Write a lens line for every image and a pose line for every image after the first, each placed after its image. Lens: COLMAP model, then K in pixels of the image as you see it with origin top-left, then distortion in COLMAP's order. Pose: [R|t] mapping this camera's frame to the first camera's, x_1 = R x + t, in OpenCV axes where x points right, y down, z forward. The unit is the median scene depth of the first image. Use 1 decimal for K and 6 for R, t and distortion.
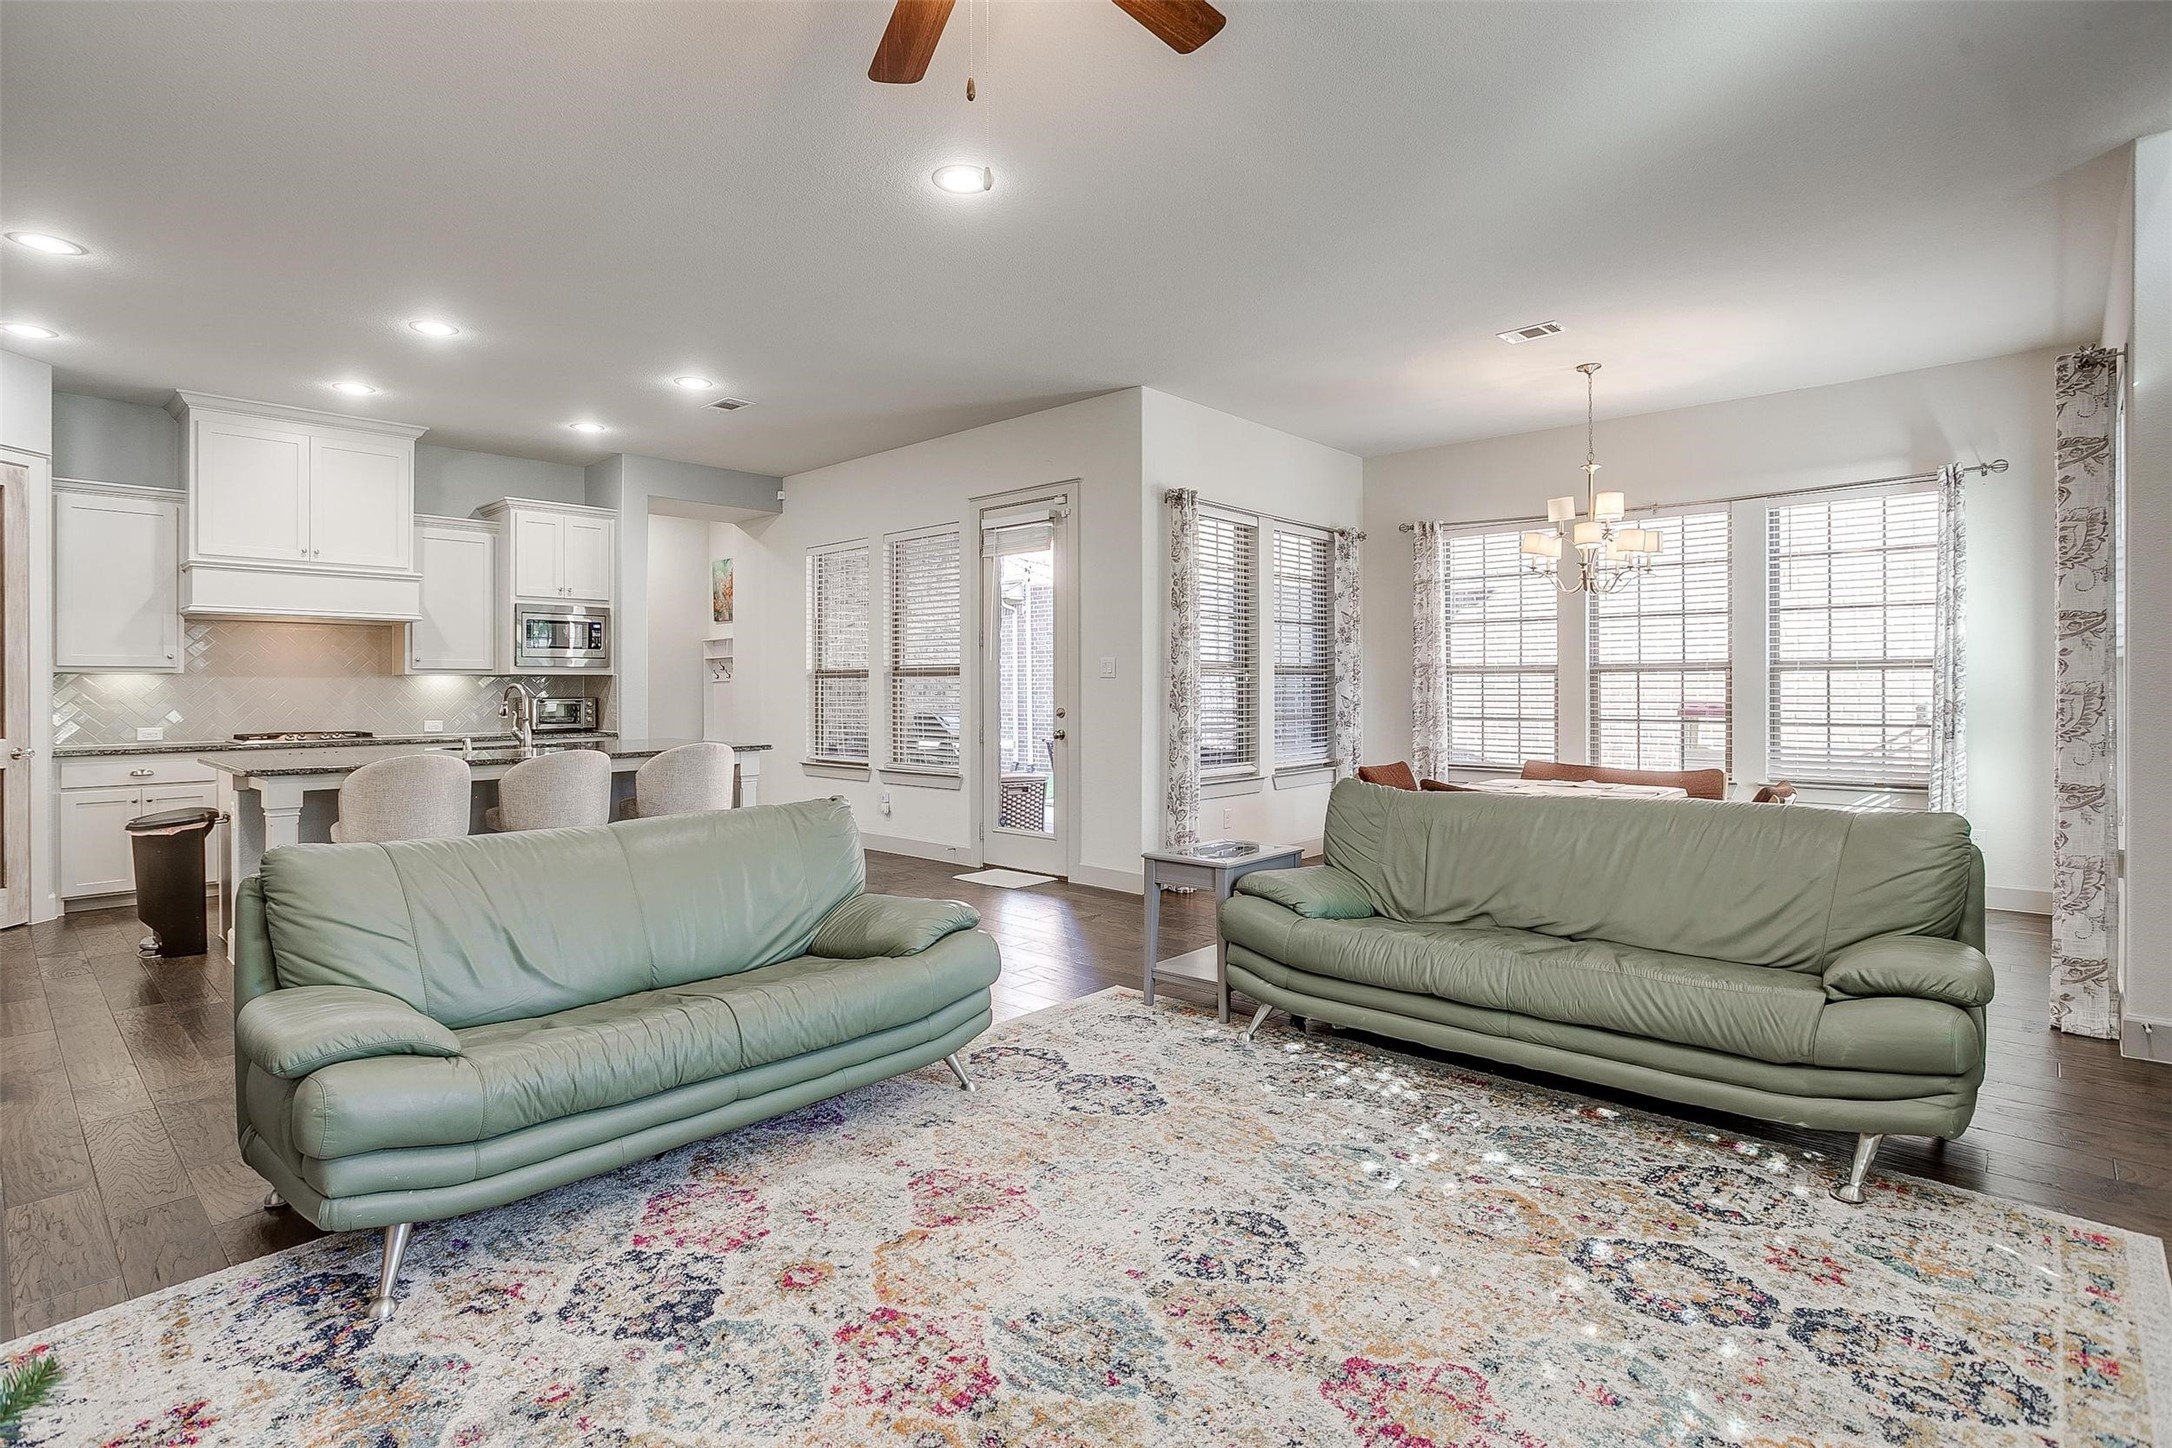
lens RADIAL K [[1048.5, 0, 1039.5], [0, 1048.5, 684.6], [0, 0, 1]] dist [-0.001134, 0.005192]
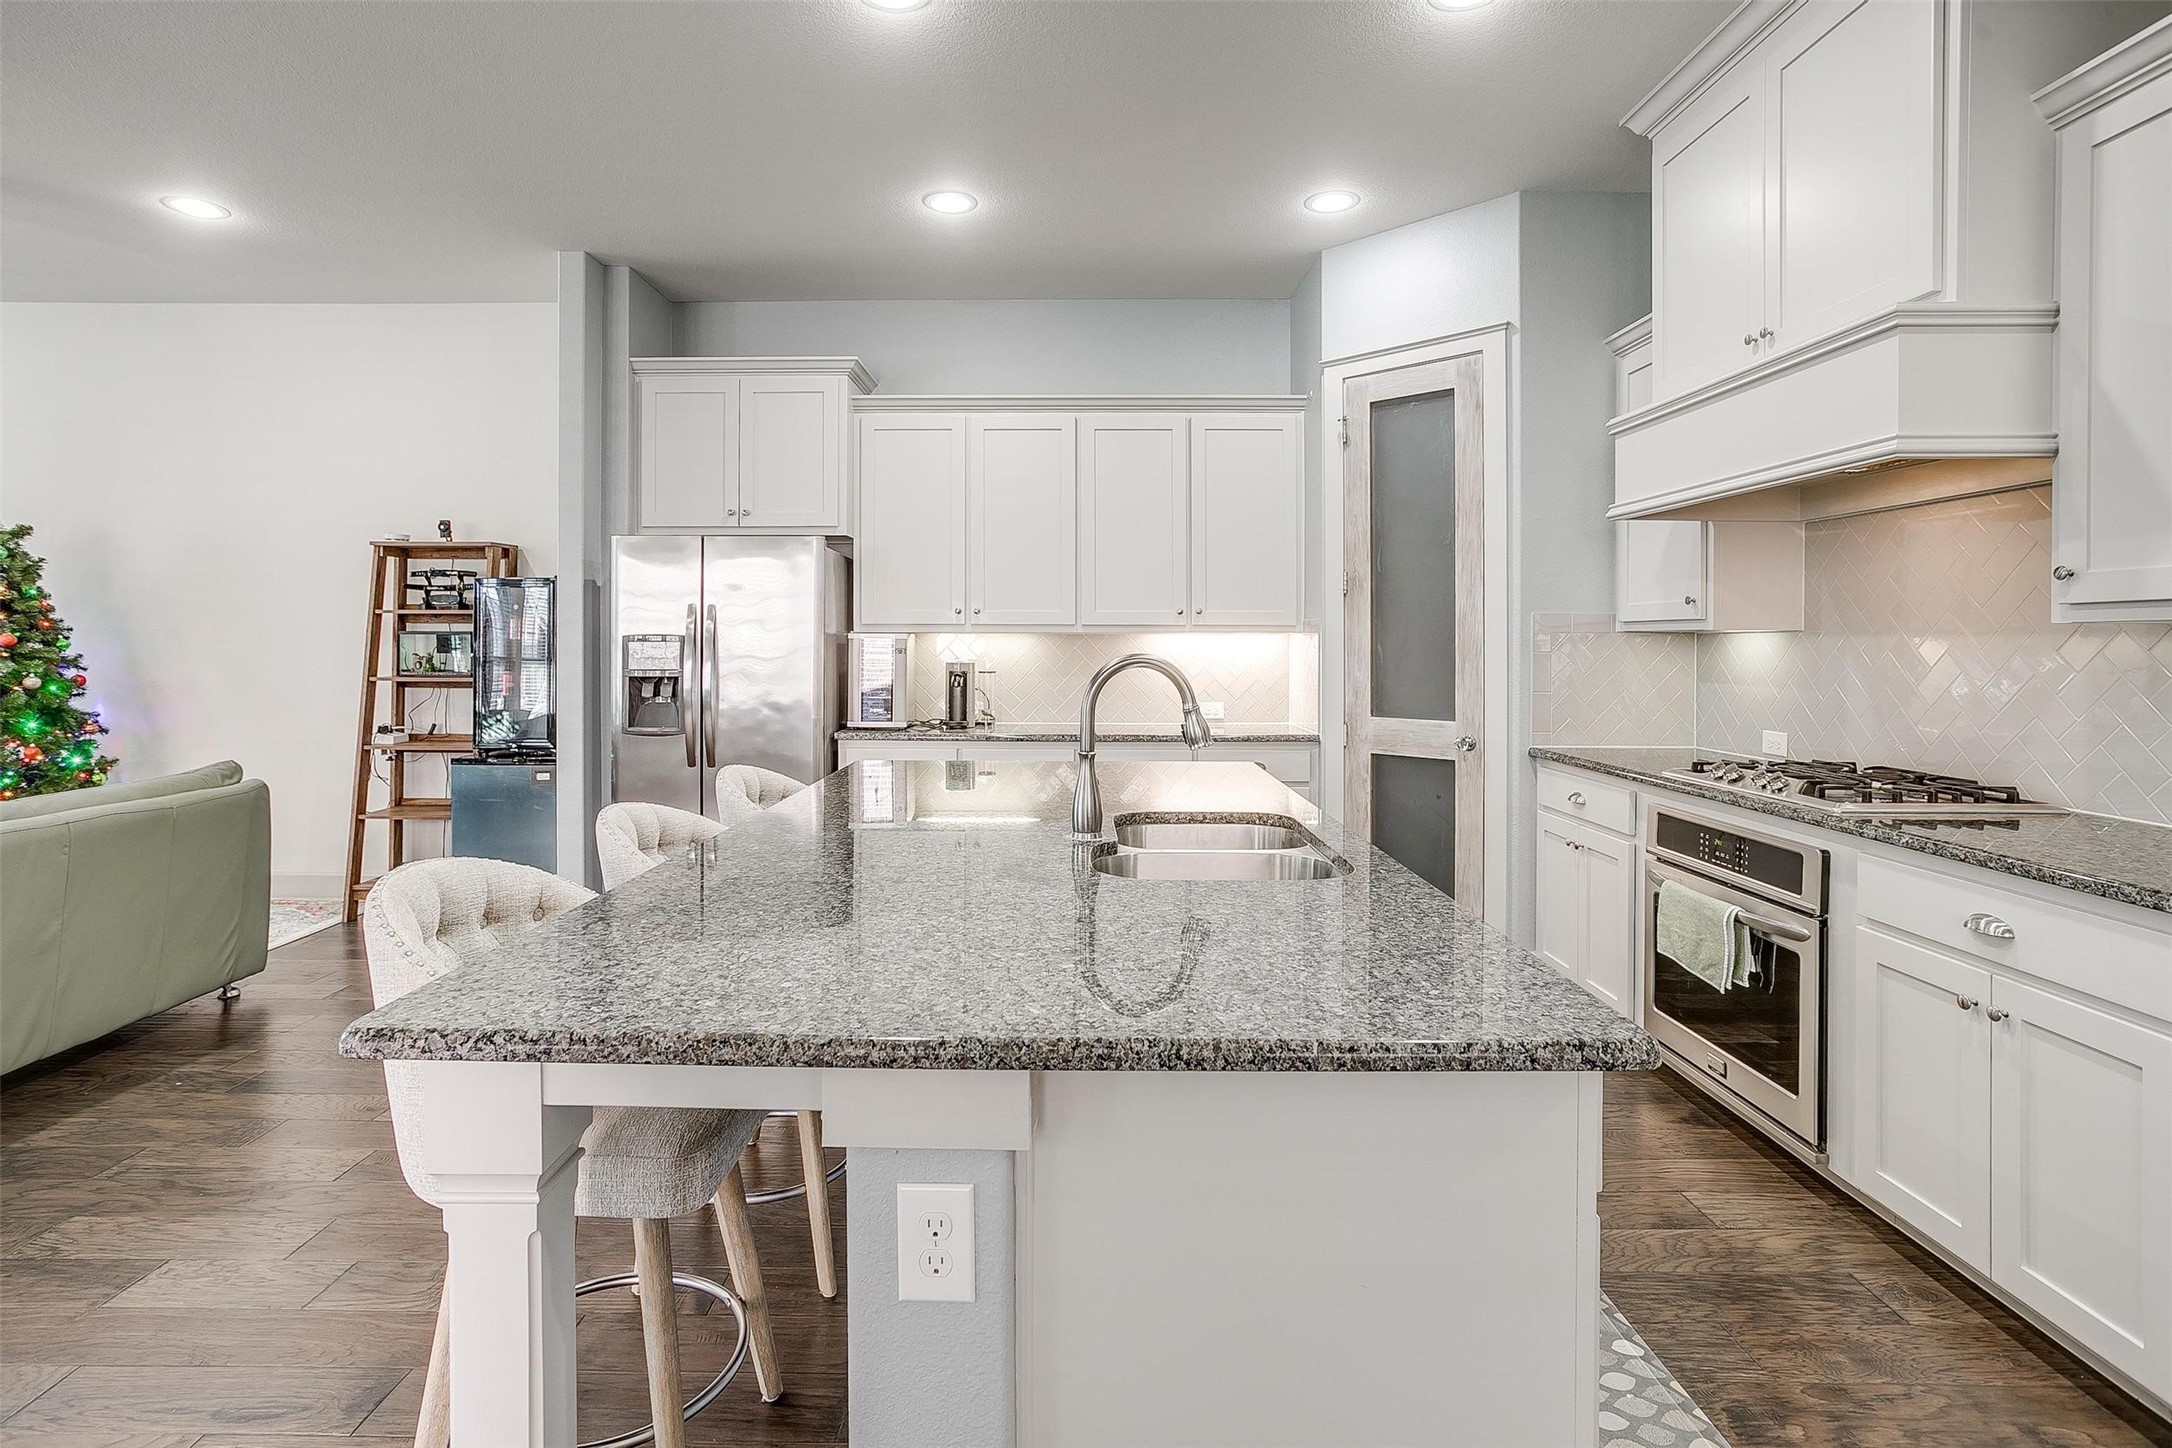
lens RADIAL K [[1077.2, 0, 1082.3], [0, 1077.2, 645.6], [0, 0, 1]] dist [-0.054929, 0.035281]
pose [[-0.710922, 0.004854, -0.703254, -0.192777], [0.002306, 0.999987, 0.004571, -0.005246], [0.703267, 0.001627, -0.710924, 1.043231]]
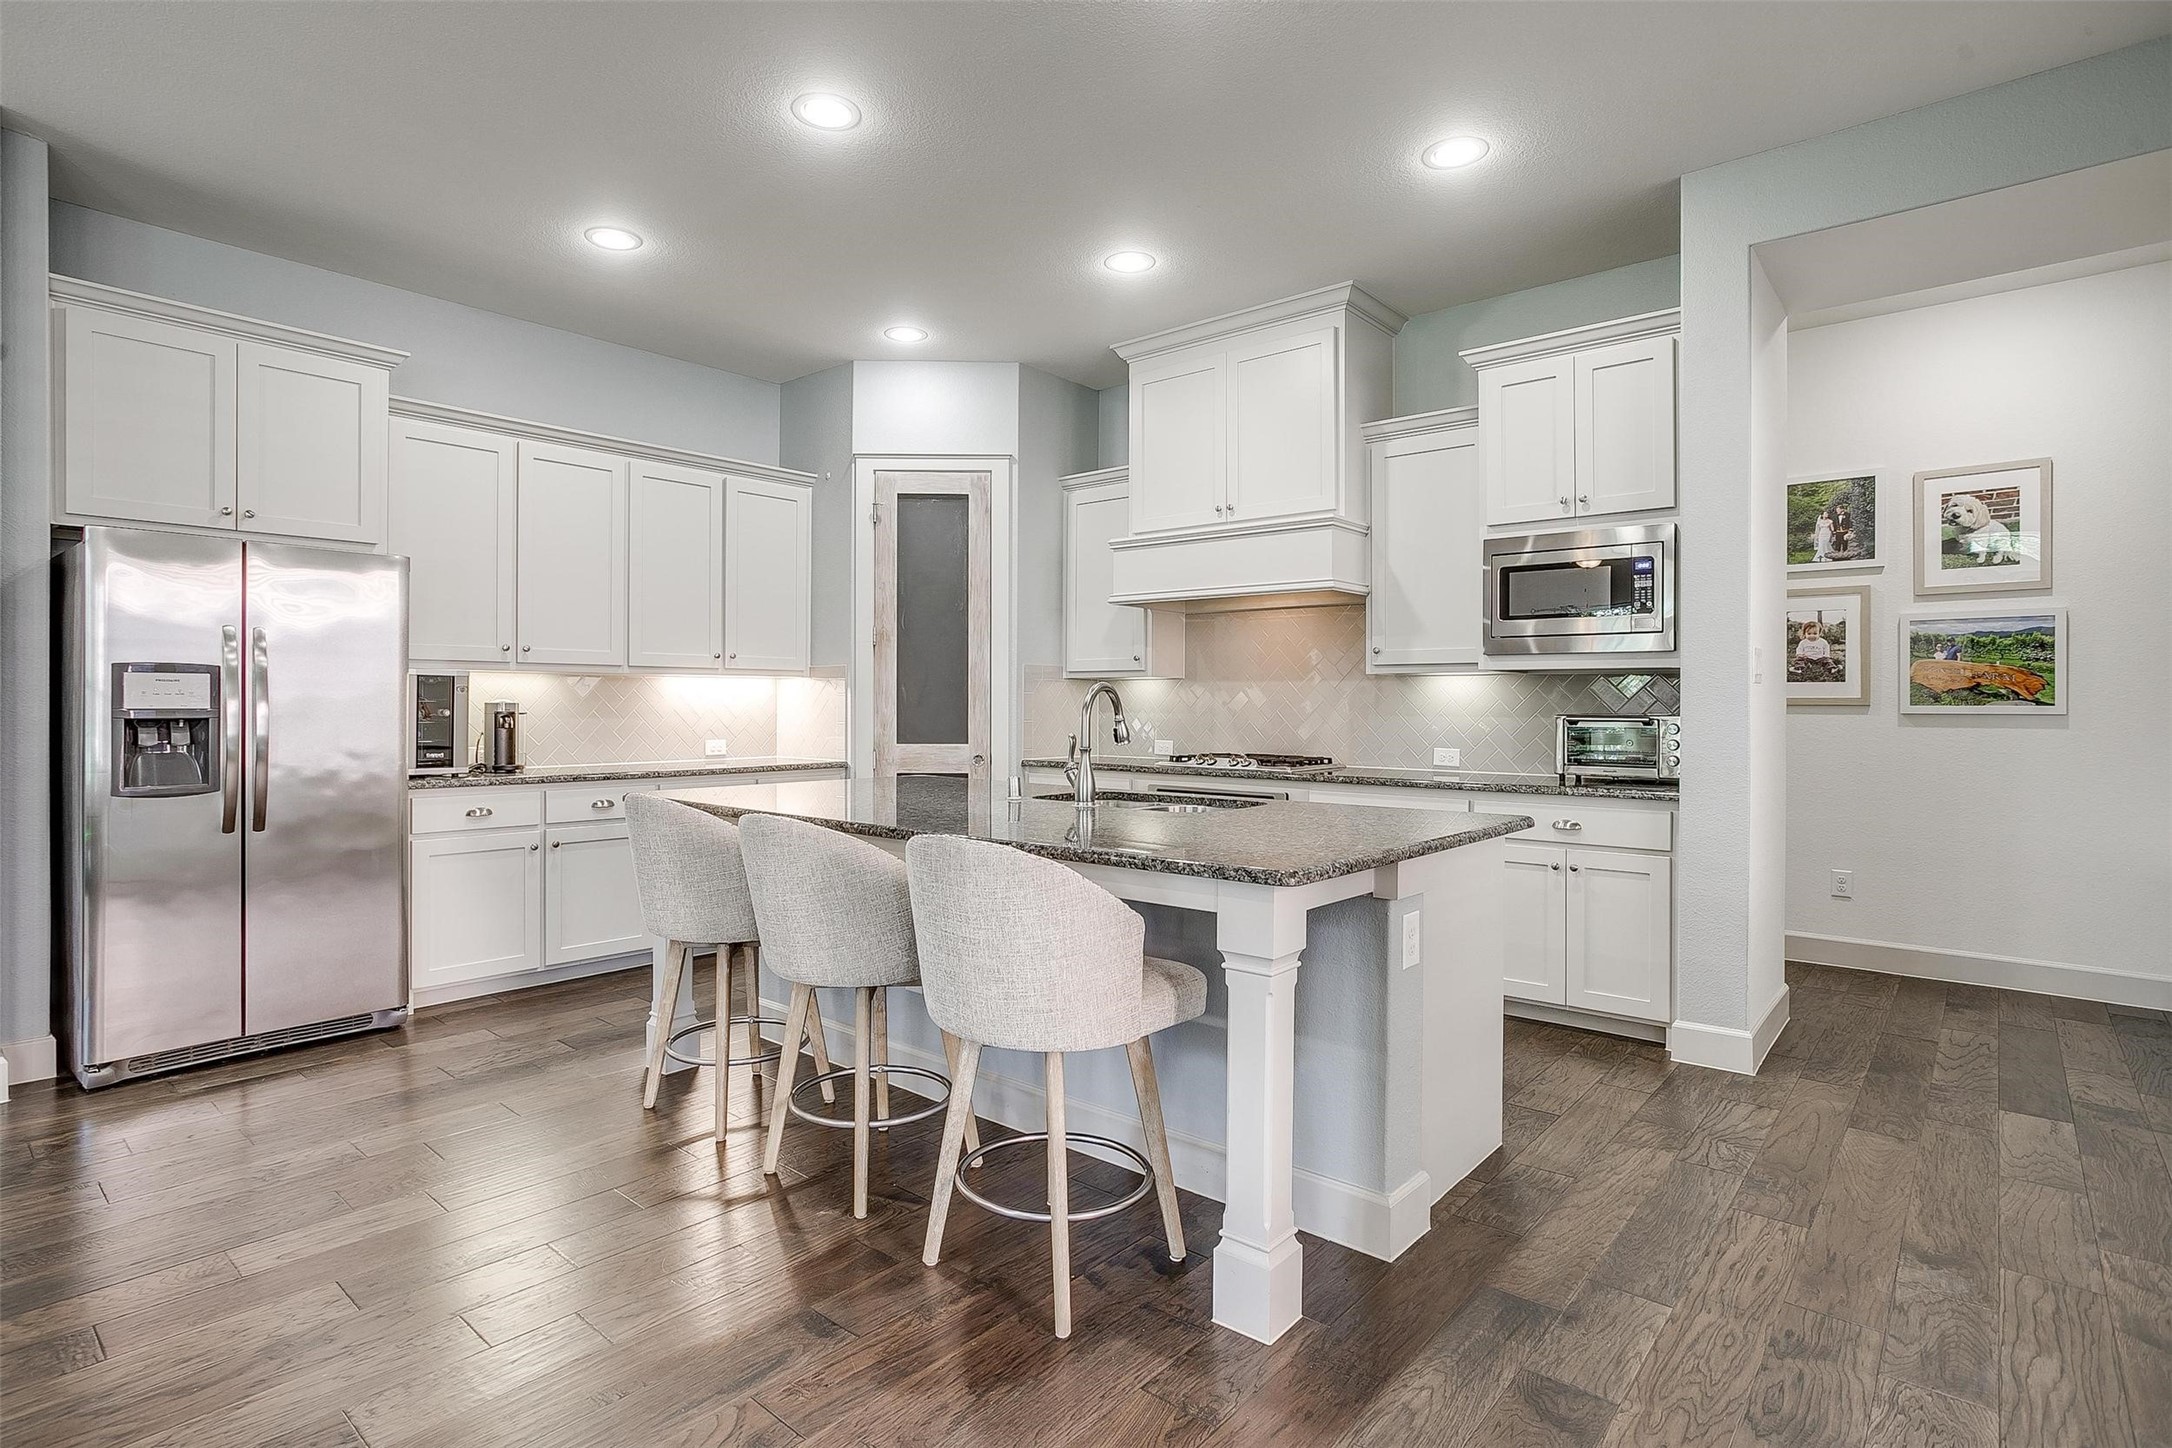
lens RADIAL K [[1080.9, 0, 1076.8], [0, 1080.9, 689.6], [0, 0, 1]] dist [-0.042440, 0.021448]
pose [[0.069492, -0.006166, -0.997563, 0.045297], [-0.002511, 0.999977, -0.006356, 0.004540], [0.997579, 0.002947, 0.069475, 0.792148]]
